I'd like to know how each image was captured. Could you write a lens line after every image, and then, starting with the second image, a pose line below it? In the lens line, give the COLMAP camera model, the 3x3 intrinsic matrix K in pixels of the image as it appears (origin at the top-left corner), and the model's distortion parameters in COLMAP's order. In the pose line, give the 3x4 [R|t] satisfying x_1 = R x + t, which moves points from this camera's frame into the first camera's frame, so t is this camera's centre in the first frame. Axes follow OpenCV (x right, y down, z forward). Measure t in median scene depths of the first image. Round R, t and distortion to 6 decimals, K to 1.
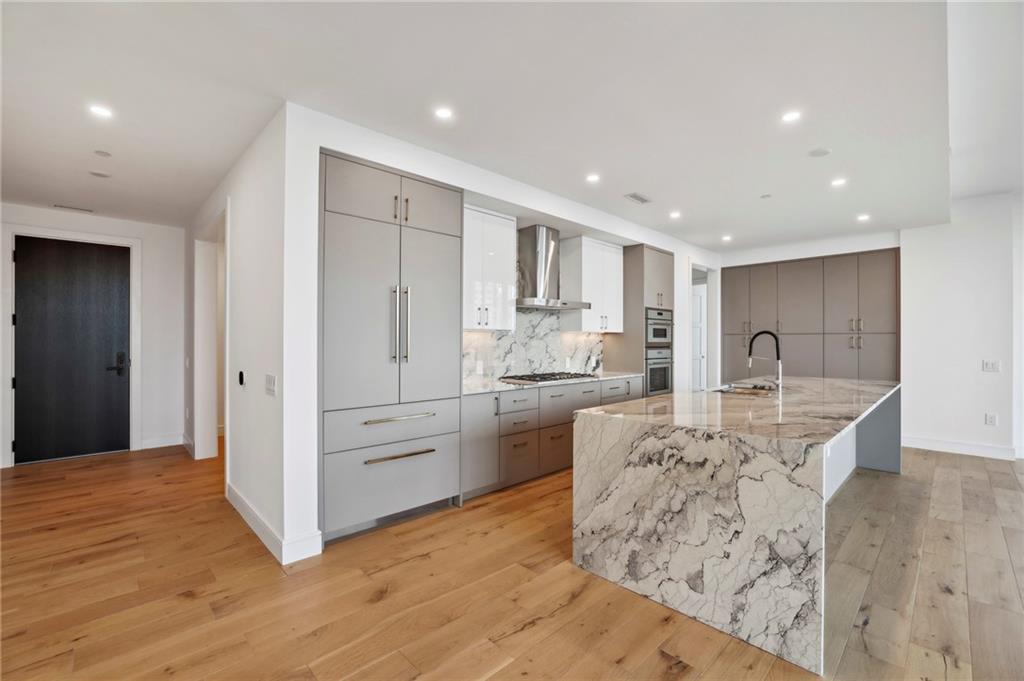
lens RADIAL K [[438.8, 0, 515.7], [0, 438.8, 338.3], [0, 0, 1]] dist [-0.032124, 0.000148]
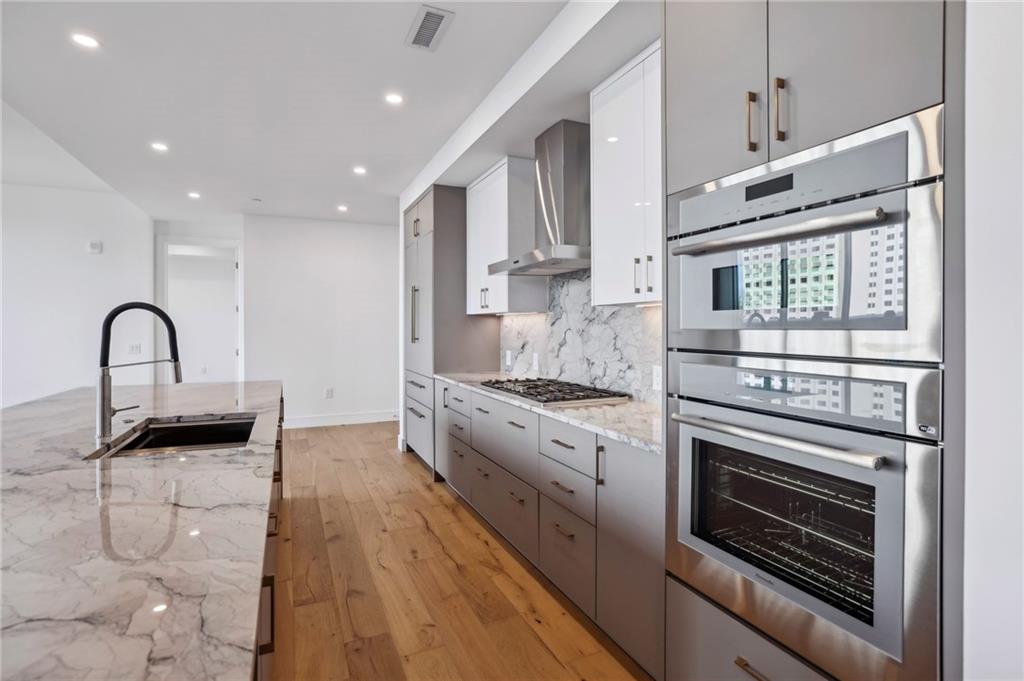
lens RADIAL K [[503.9, 0, 507.0], [0, 503.9, 328.5], [0, 0, 1]] dist [-0.000231, 0.000384]
pose [[-0.349447, -0.000654, -0.936956, 0.761946], [0.002840, 0.999994, -0.001757, 0.010486], [0.936952, -0.003274, -0.349443, 1.258009]]
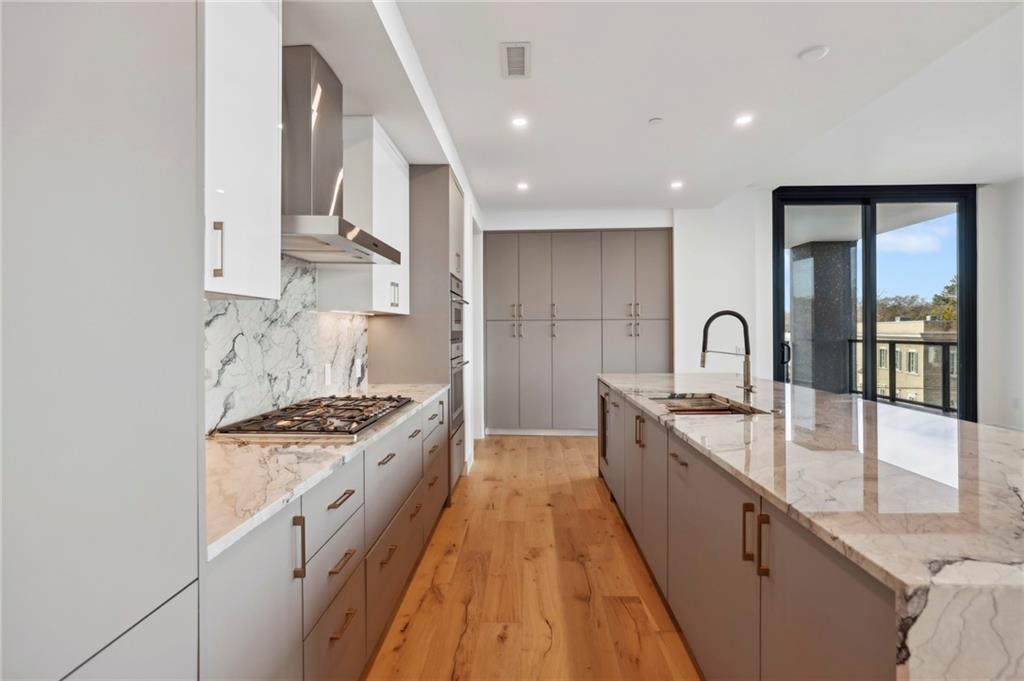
lens RADIAL K [[505.6, 0, 510.2], [0, 505.6, 329.2], [0, 0, 1]] dist [-0.019787, 0.000227]
pose [[0.723819, -0.004526, 0.689975, -0.147329], [0.003486, 0.999990, 0.002903, 0.005617], [-0.689981, 0.000304, 0.723827, 0.552916]]
